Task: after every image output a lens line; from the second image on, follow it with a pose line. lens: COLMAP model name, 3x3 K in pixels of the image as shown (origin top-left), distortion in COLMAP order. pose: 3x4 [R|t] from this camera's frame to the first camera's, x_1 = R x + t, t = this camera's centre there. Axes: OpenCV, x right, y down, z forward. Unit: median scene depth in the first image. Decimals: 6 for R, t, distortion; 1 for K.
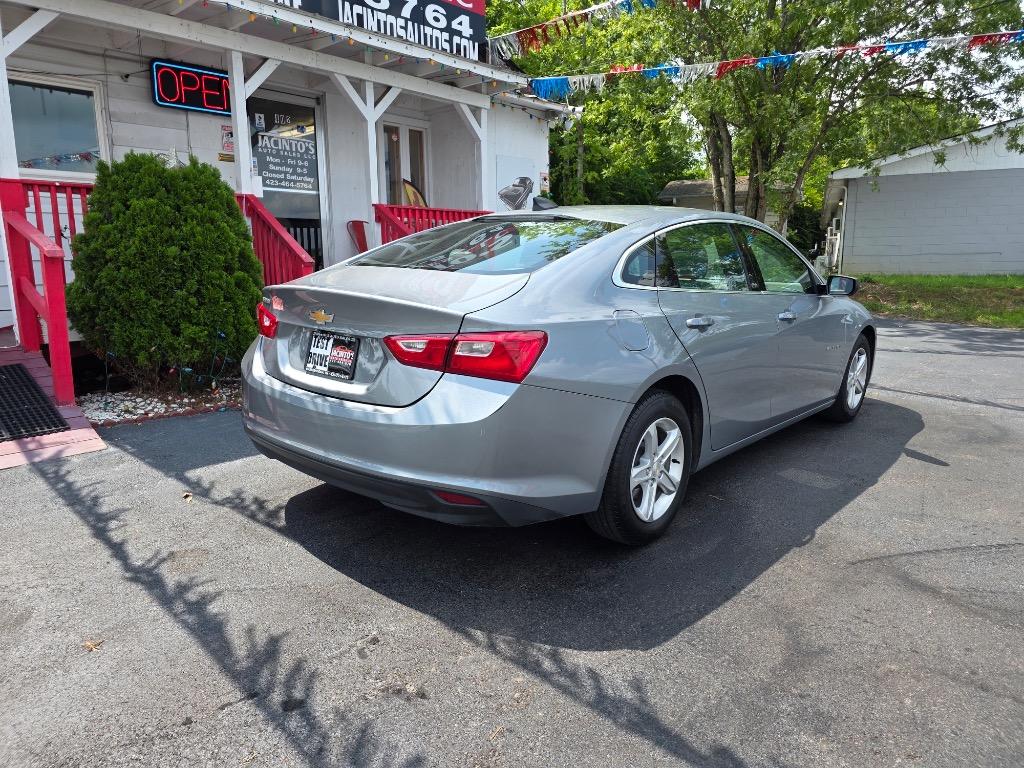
lens RADIAL K [[684.7, 0, 514.0], [0, 684.7, 375.6], [0, 0, 1]] dist [0.024312, -0.032406]
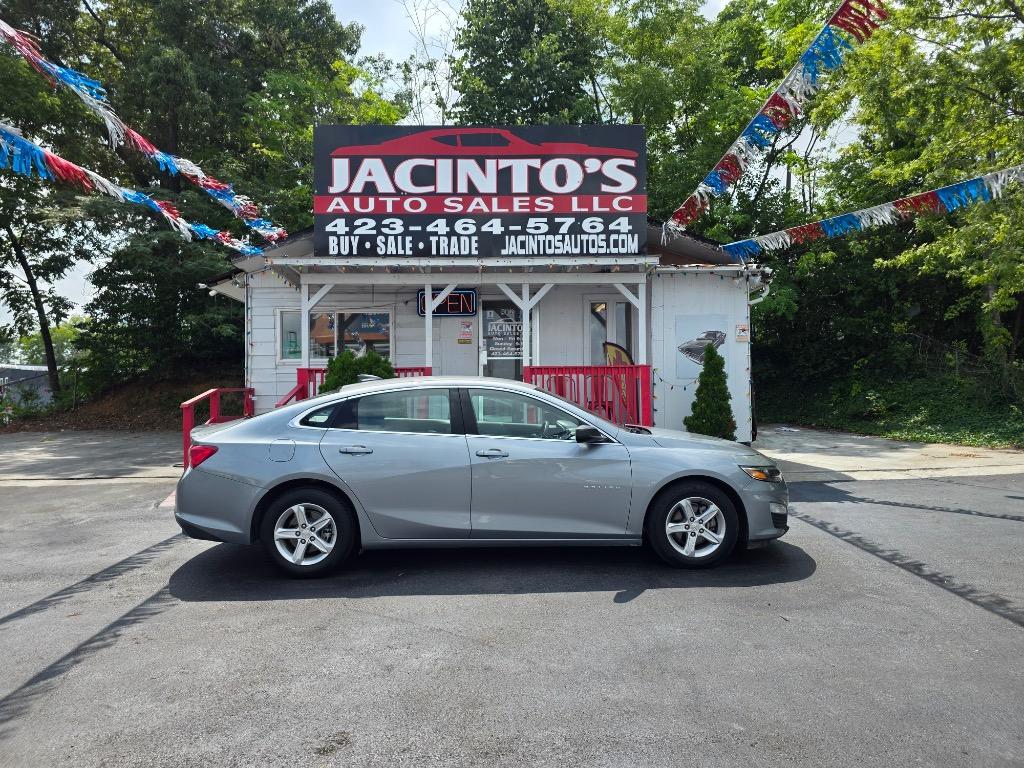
lens RADIAL K [[684.7, 0, 508.8], [0, 684.7, 388.7], [0, 0, 1]] dist [0.024312, -0.032406]
pose [[0.693685, -0.016486, -0.720090, 0.730582], [-0.113840, 0.984663, -0.132209, -0.018522], [0.711226, 0.173686, 0.681169, 0.037951]]
